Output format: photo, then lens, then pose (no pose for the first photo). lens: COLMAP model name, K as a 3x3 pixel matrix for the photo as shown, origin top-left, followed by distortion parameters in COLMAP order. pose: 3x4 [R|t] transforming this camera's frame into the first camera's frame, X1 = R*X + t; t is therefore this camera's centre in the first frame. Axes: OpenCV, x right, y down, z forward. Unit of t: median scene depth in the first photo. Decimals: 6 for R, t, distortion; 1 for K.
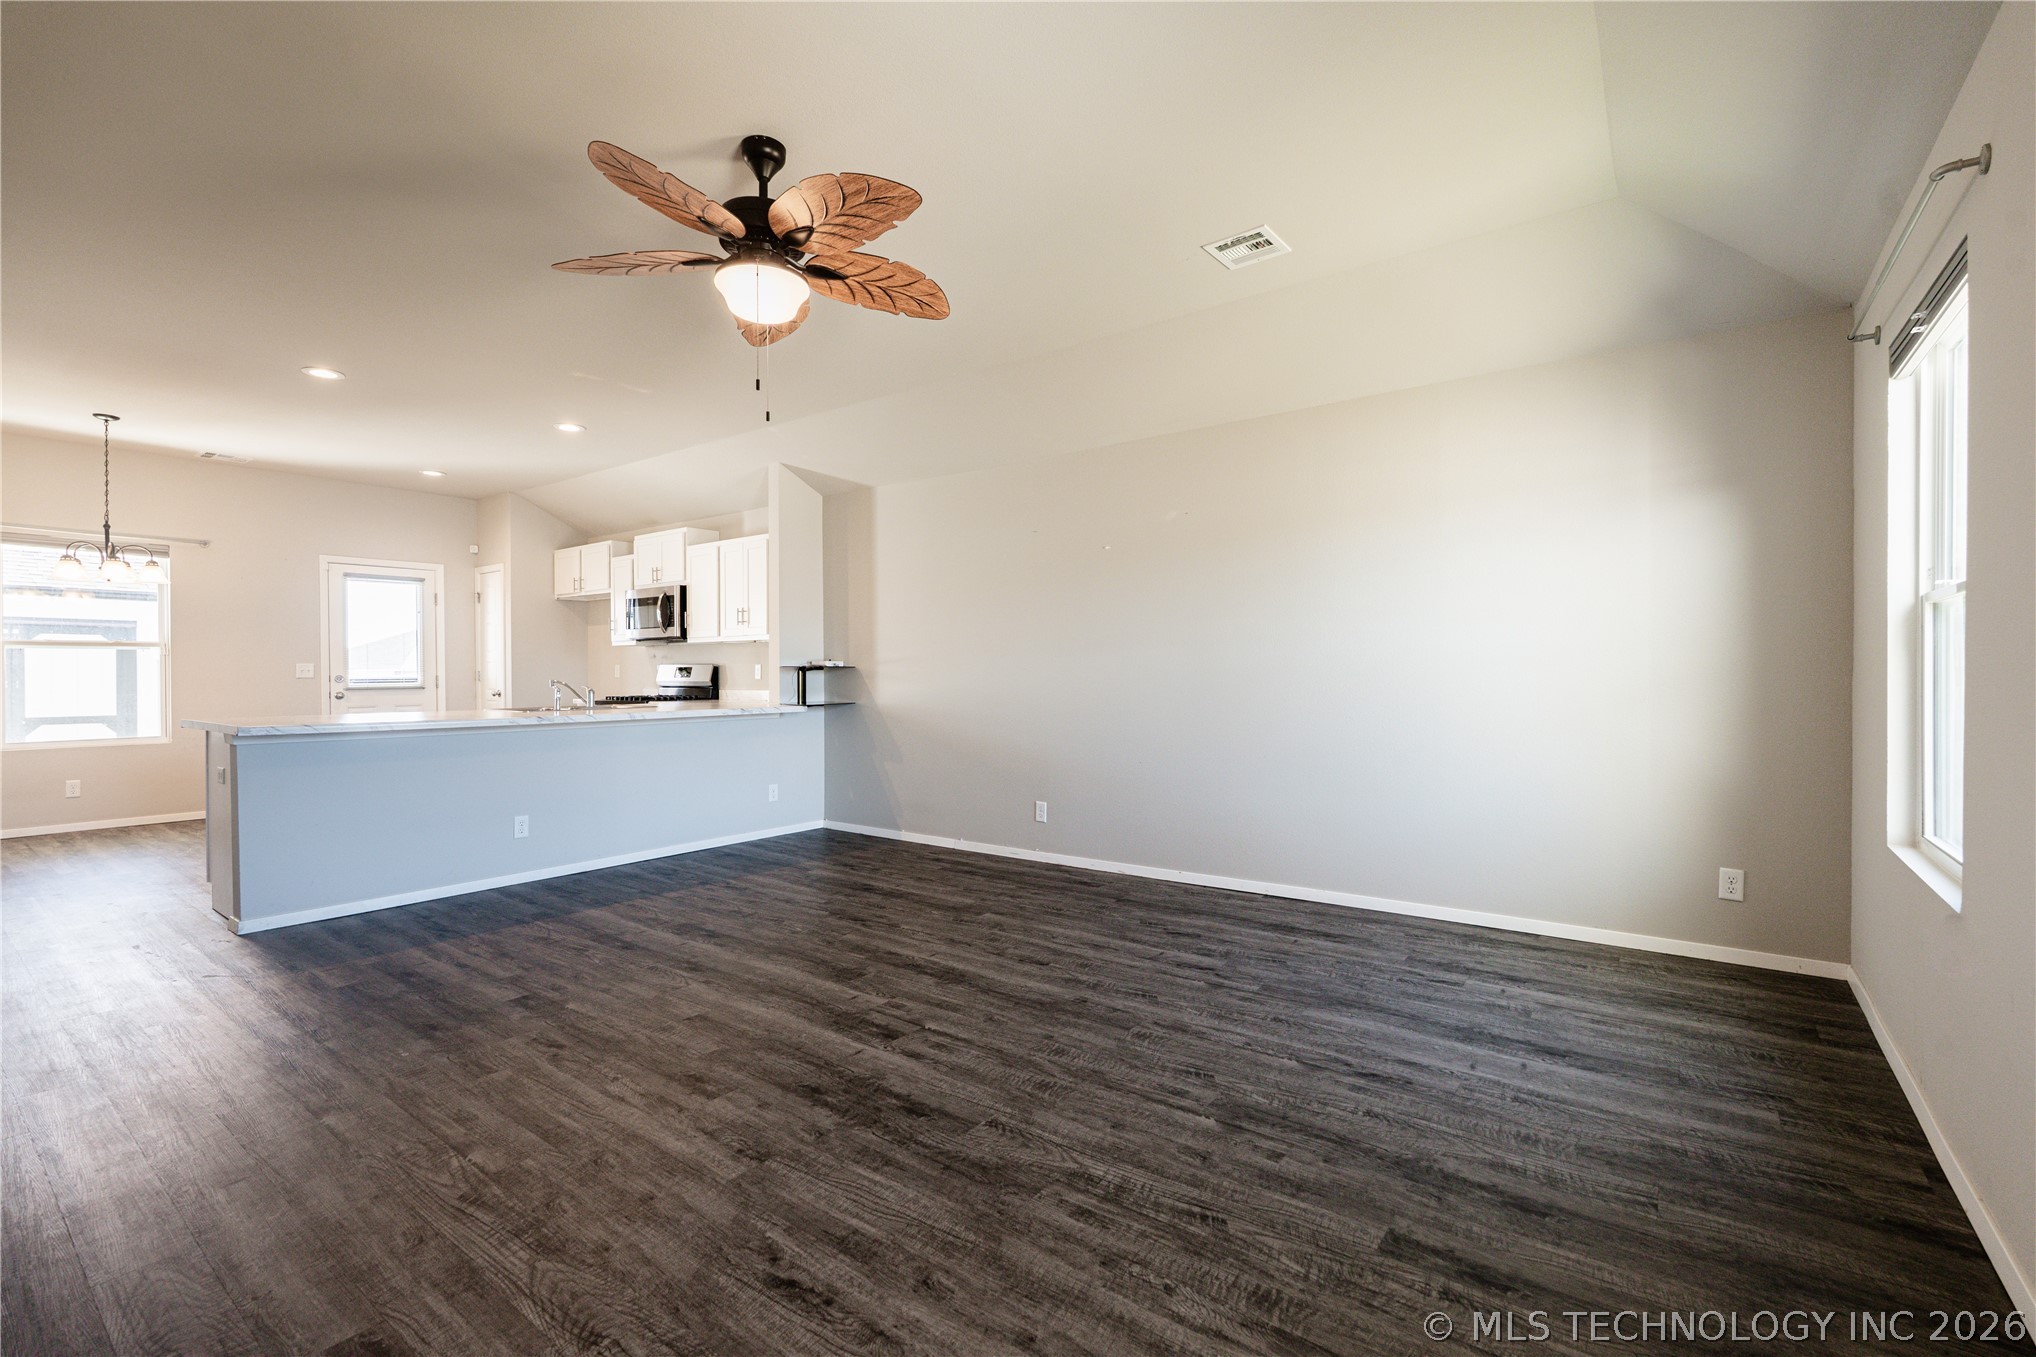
lens RADIAL K [[884.2, 0, 1023.6], [0, 884.2, 678.1], [0, 0, 1]] dist [-0.009563, 0.000199]
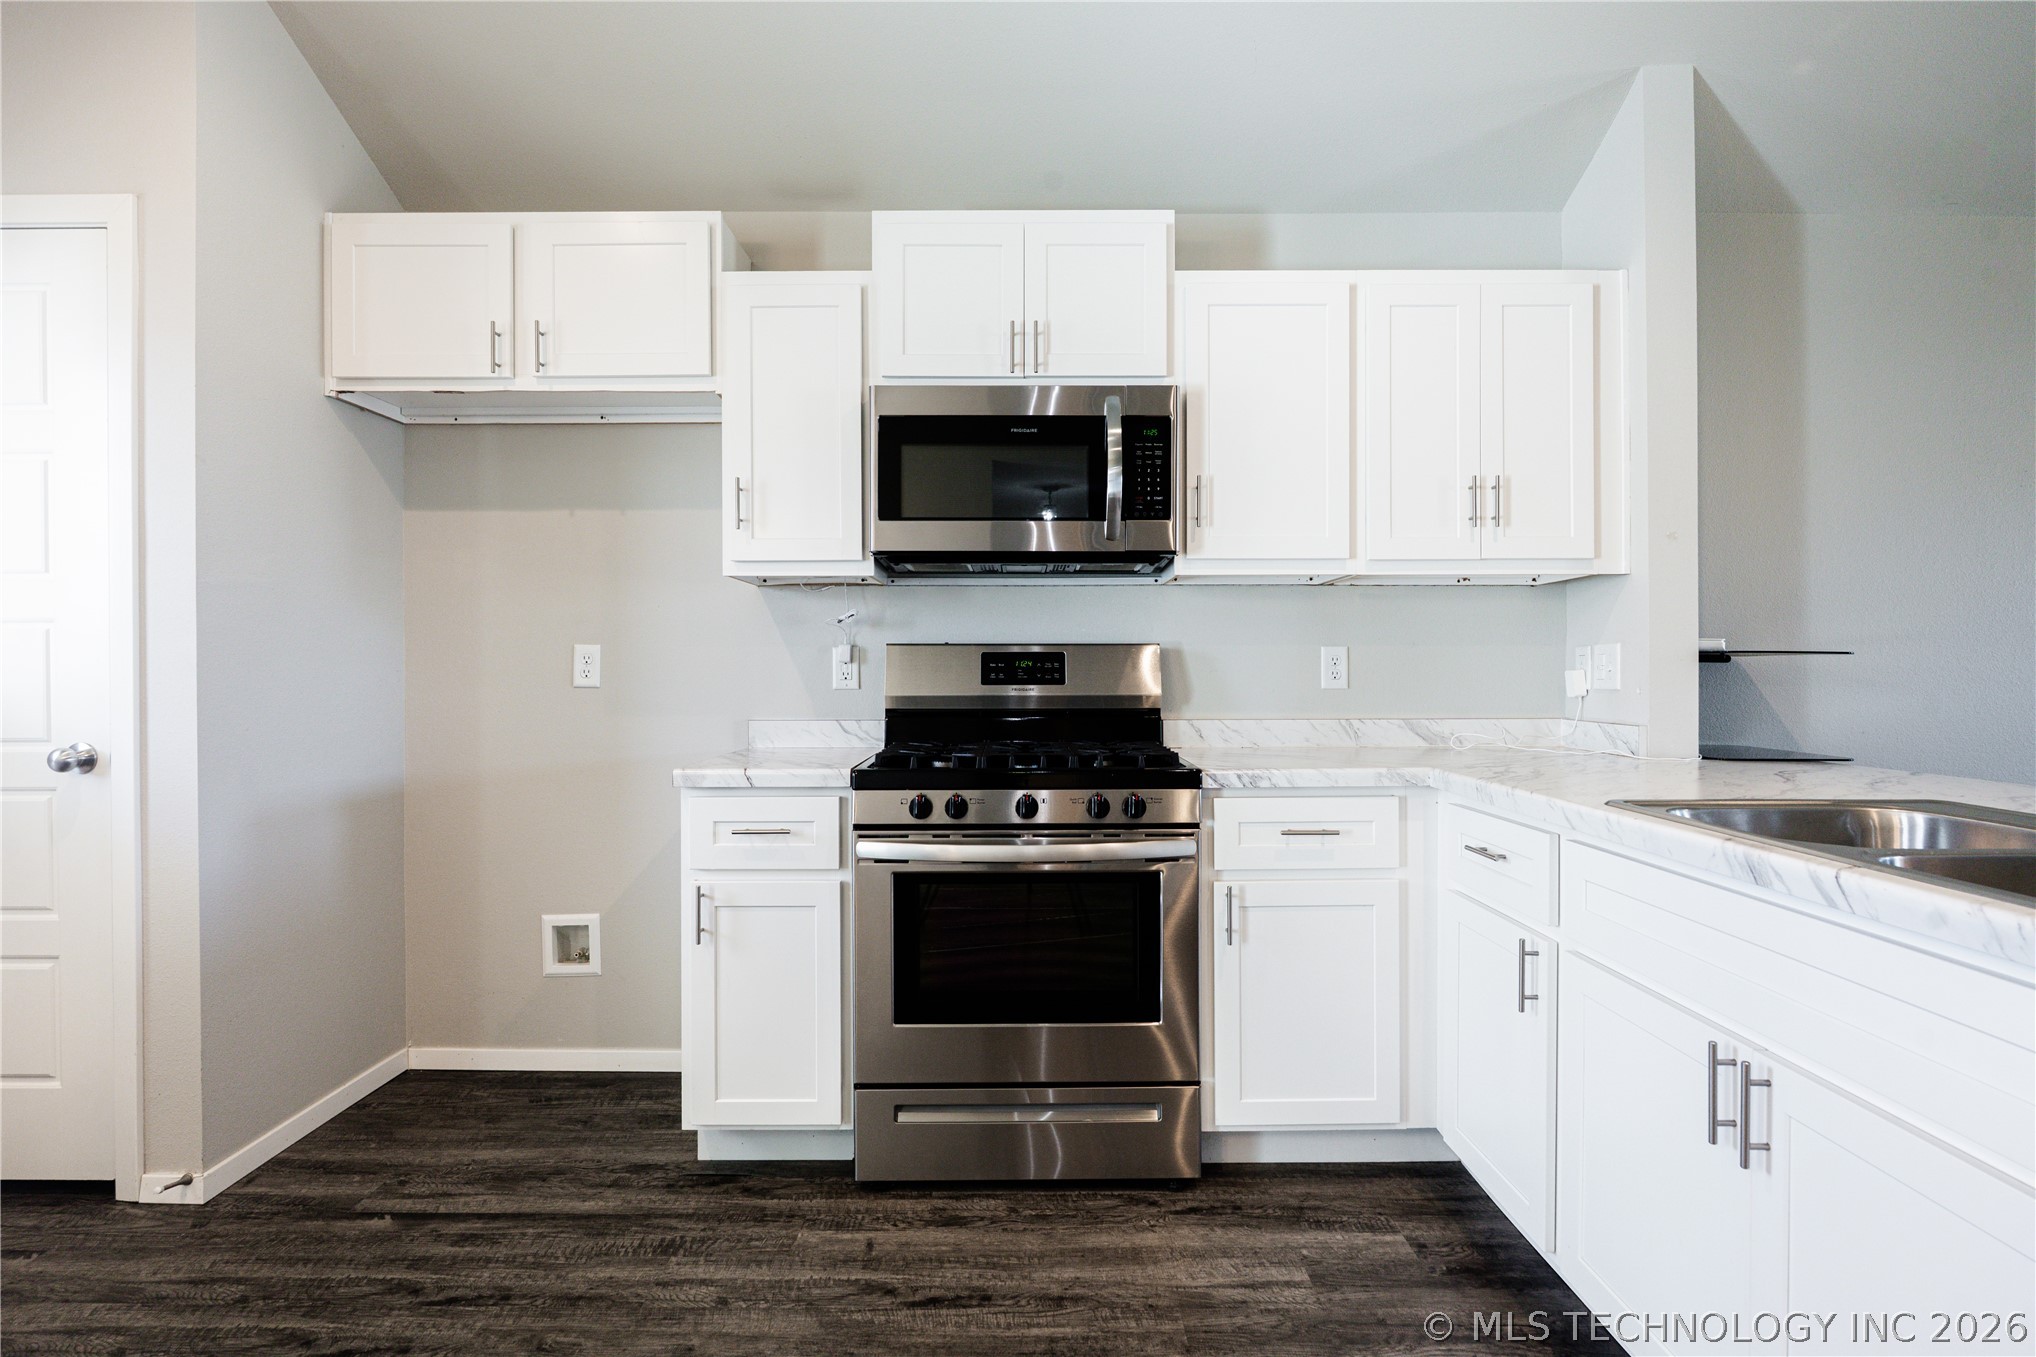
lens RADIAL K [[994.3, 0, 1024.0], [0, 994.3, 675.7], [0, 0, 1]] dist [-0.009088, 0.000466]
pose [[0.802326, -0.001548, 0.596884, -1.381535], [0.003242, 0.999993, -0.001766, -0.006510], [-0.596877, 0.003352, 0.802326, 1.617891]]
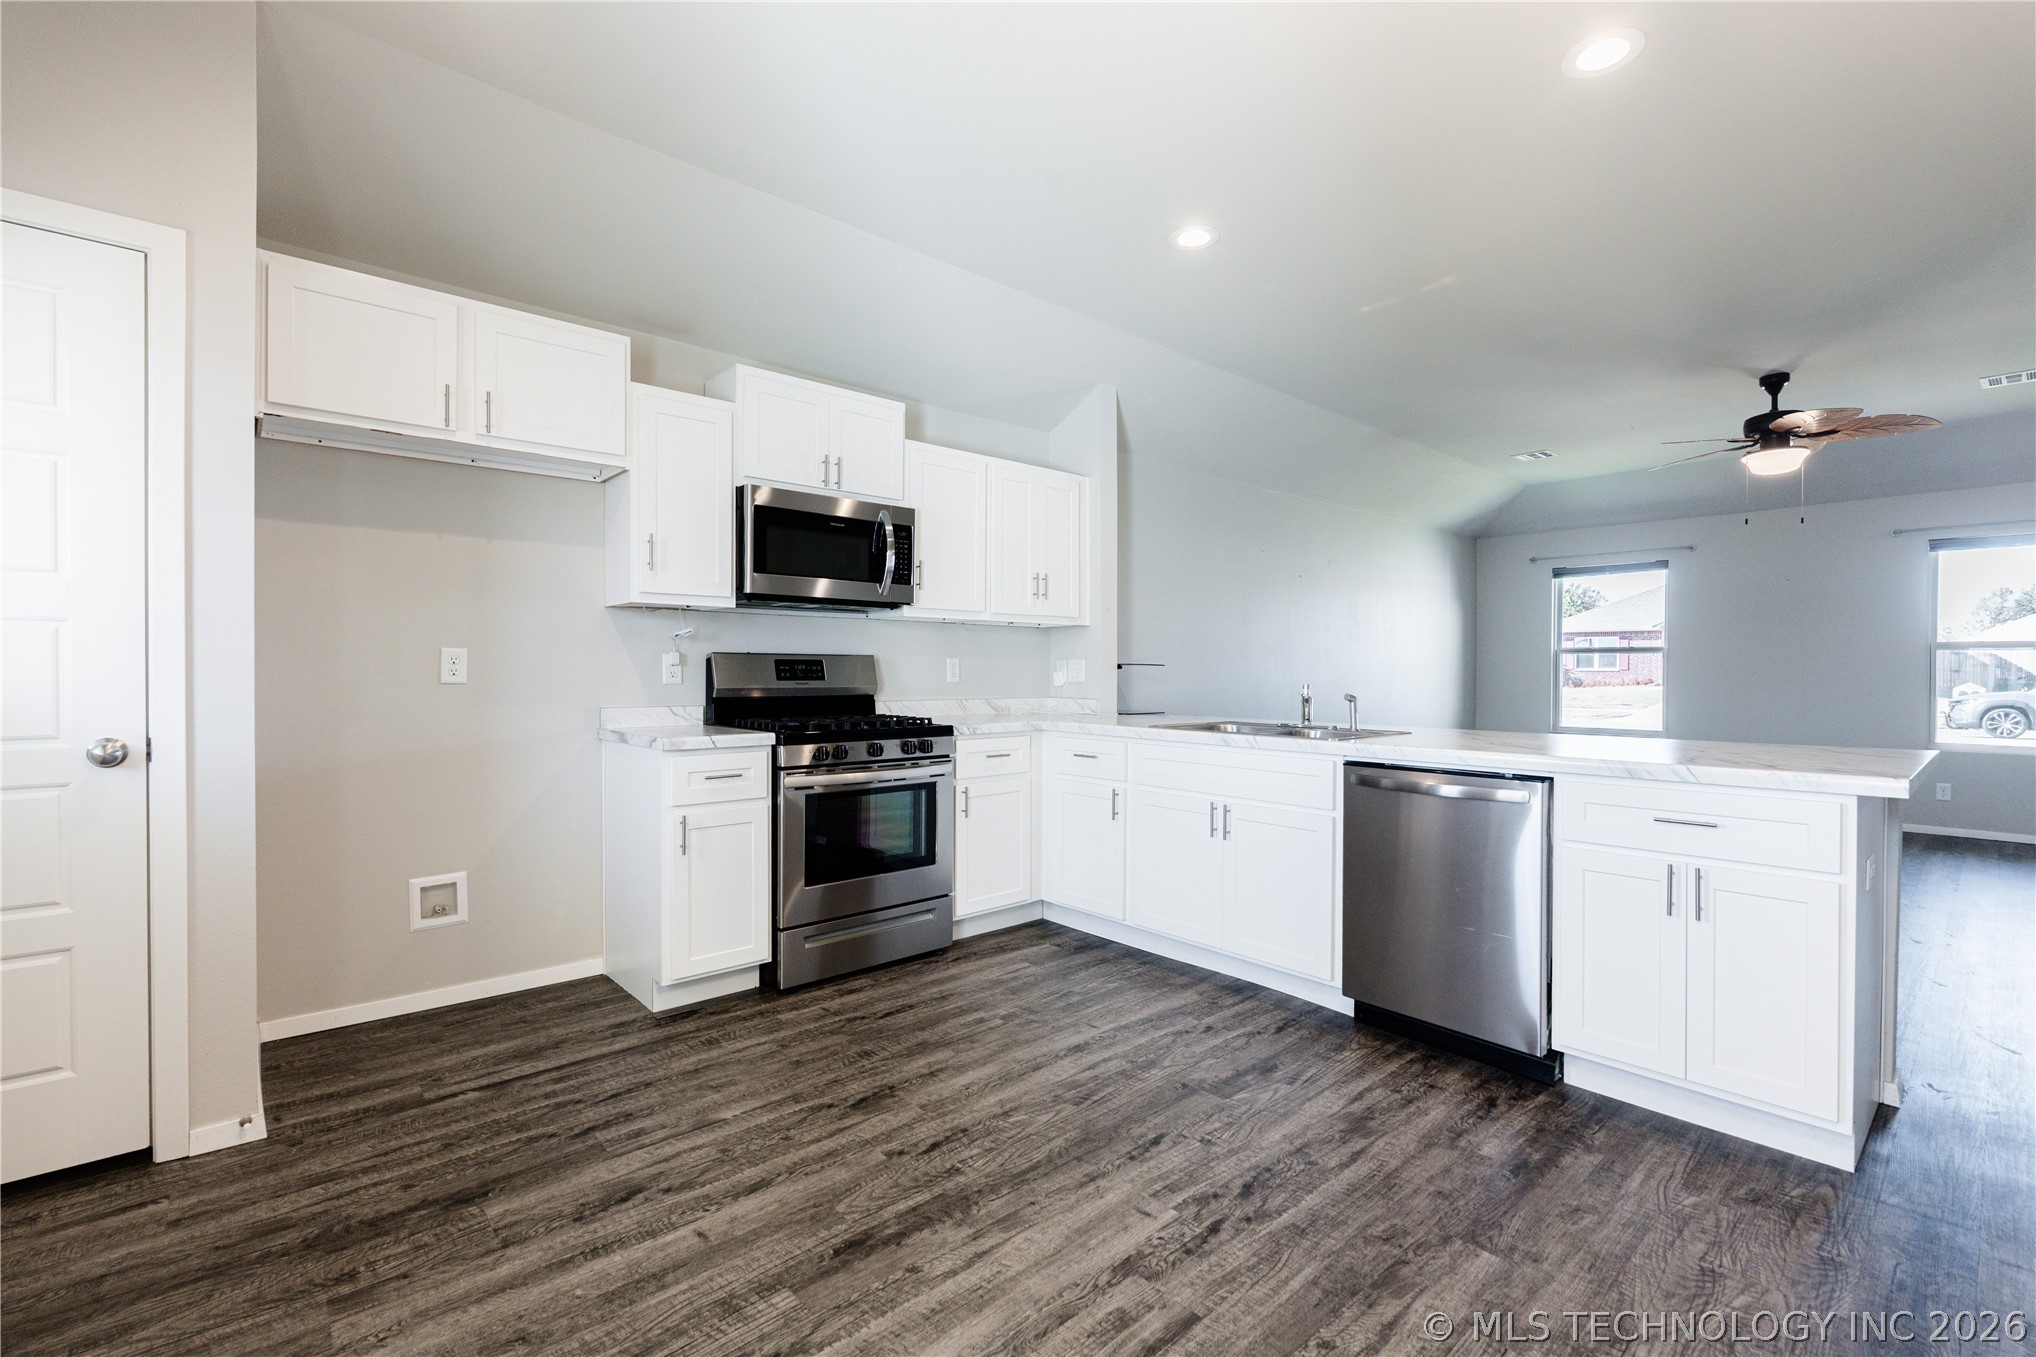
lens RADIAL K [[884.2, 0, 1023.6], [0, 884.2, 678.1], [0, 0, 1]] dist [-0.009563, 0.000199]
pose [[0.203869, -0.005339, 0.978984, -1.951612], [0.001229, 0.999986, 0.005198, -0.009121], [-0.978997, 0.000144, 0.203873, 1.771042]]
